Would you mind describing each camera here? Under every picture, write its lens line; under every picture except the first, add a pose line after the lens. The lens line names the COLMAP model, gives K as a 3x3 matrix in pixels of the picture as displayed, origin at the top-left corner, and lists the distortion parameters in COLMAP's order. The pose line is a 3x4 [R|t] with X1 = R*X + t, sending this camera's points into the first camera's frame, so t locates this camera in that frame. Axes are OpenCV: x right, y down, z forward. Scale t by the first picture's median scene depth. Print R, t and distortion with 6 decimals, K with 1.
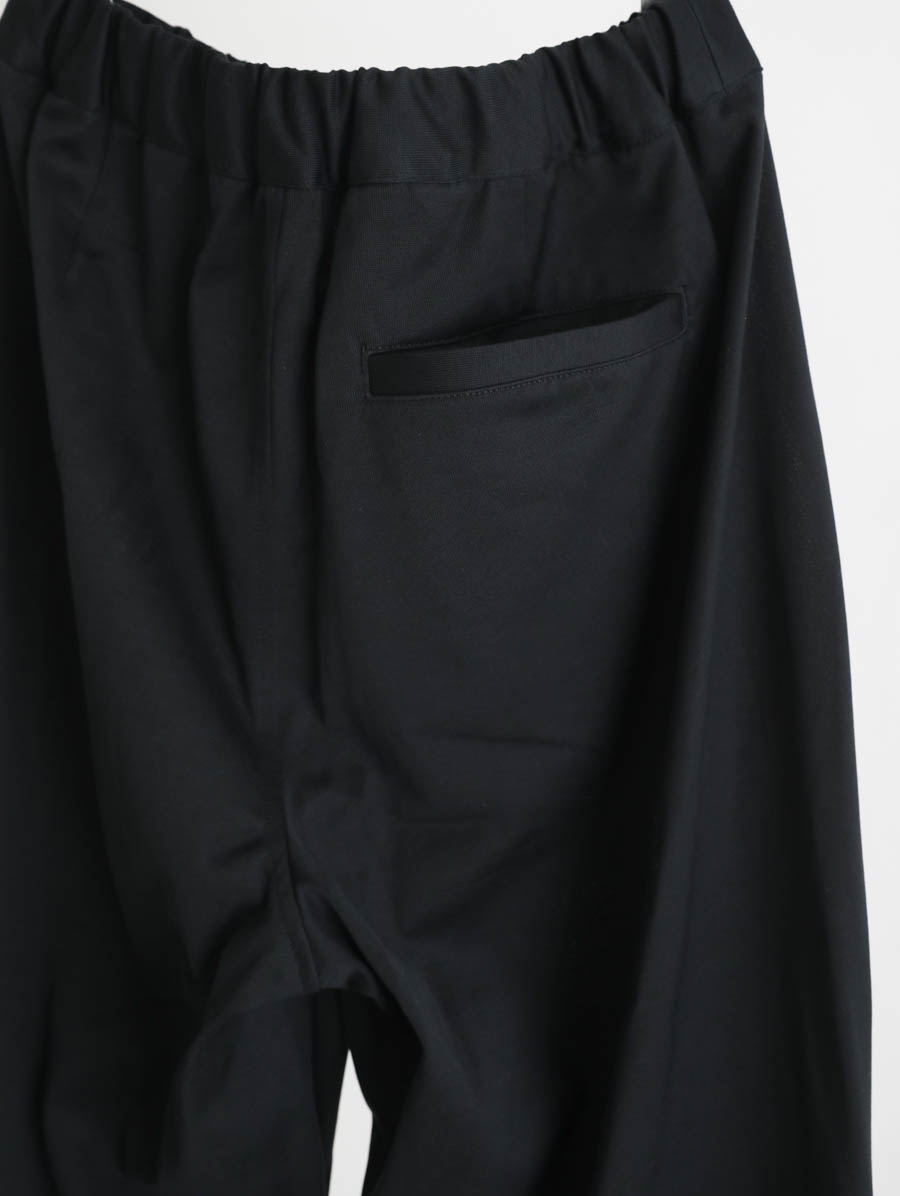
lens RADIAL K [[1784.0, 0, 450.0], [0, 1784.0, 598.0], [0, 0, 1]] dist [-0.024712, 0.690849]
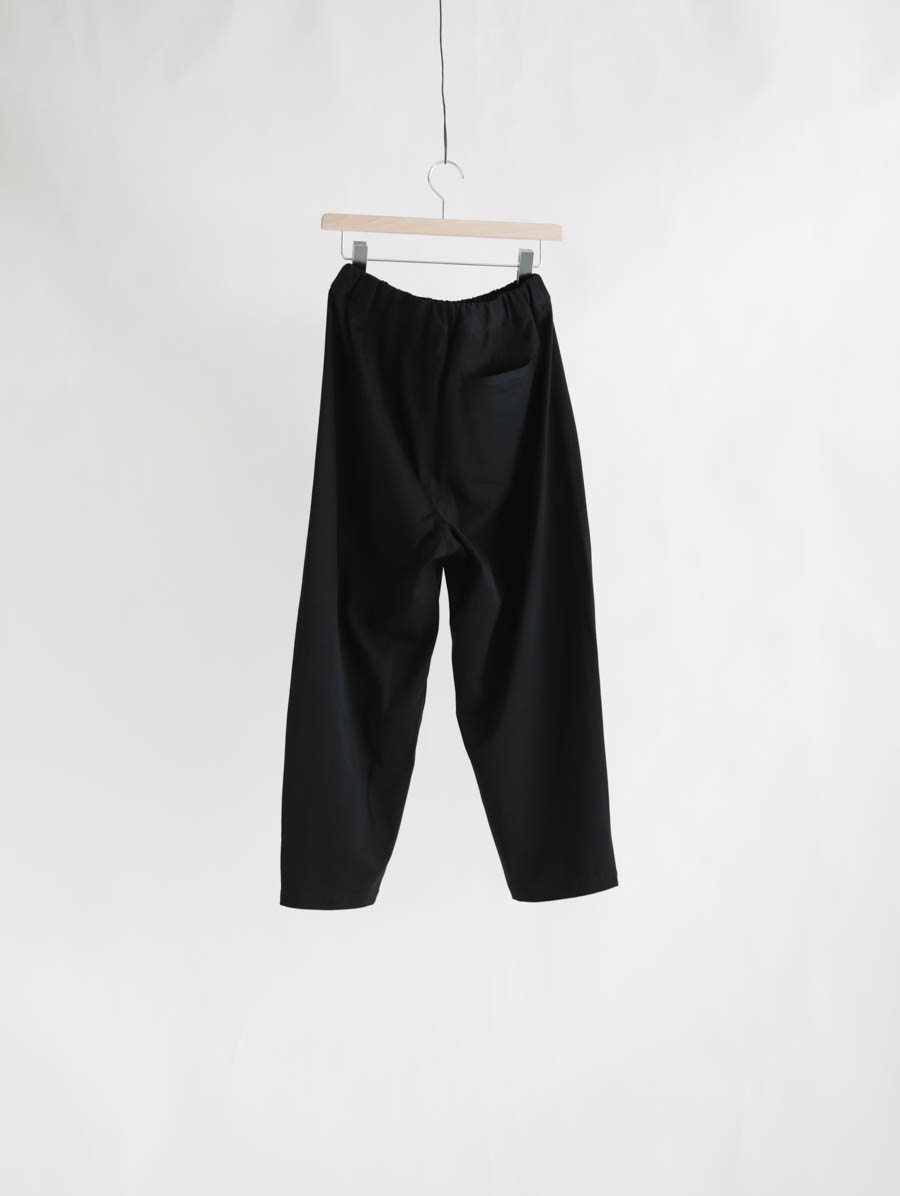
lens RADIAL K [[1694.7, 0, 450.0], [0, 1694.7, 598.0], [0, 0, 1]] dist [-0.003849, -0.913832]
pose [[0.949000, -0.067529, 0.307960, -1.146844], [0.050864, 0.996790, 0.061834, 0.096768], [-0.311147, -0.043016, 0.949388, -2.285182]]
